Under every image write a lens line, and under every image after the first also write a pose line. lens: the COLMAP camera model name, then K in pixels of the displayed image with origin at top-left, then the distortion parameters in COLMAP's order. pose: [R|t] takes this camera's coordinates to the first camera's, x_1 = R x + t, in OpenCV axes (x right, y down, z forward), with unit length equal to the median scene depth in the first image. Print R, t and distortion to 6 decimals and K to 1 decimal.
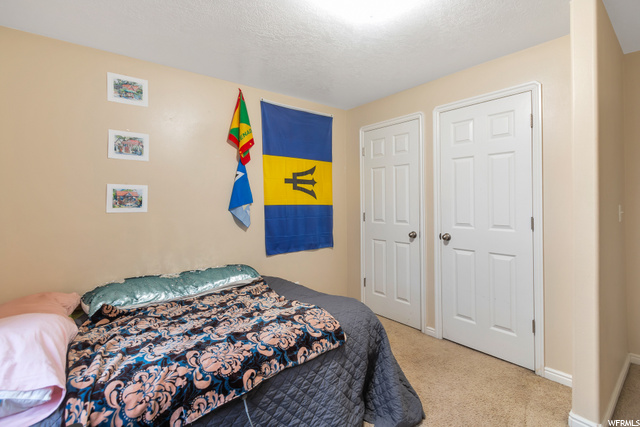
lens RADIAL K [[302.1, 0, 324.8], [0, 302.1, 194.5], [0, 0, 1]] dist [0.000388, -0.000053]
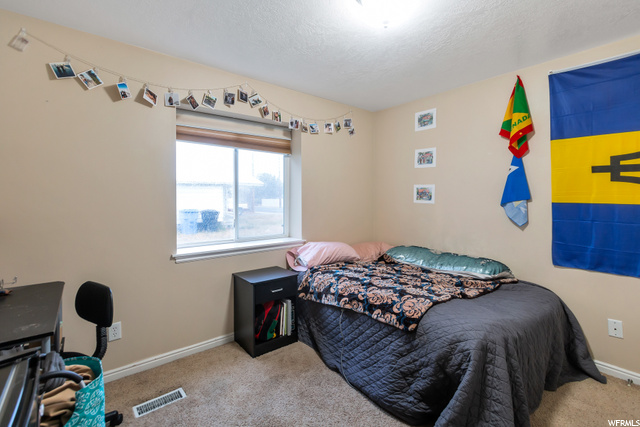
lens RADIAL K [[302.1, 0, 324.8], [0, 302.1, 194.5], [0, 0, 1]] dist [0.000388, -0.000053]
pose [[-0.017200, 0.006997, -0.999828, 0.680415], [0.016132, 0.999847, 0.006719, -0.001846], [0.999722, -0.016014, -0.017311, 0.438950]]
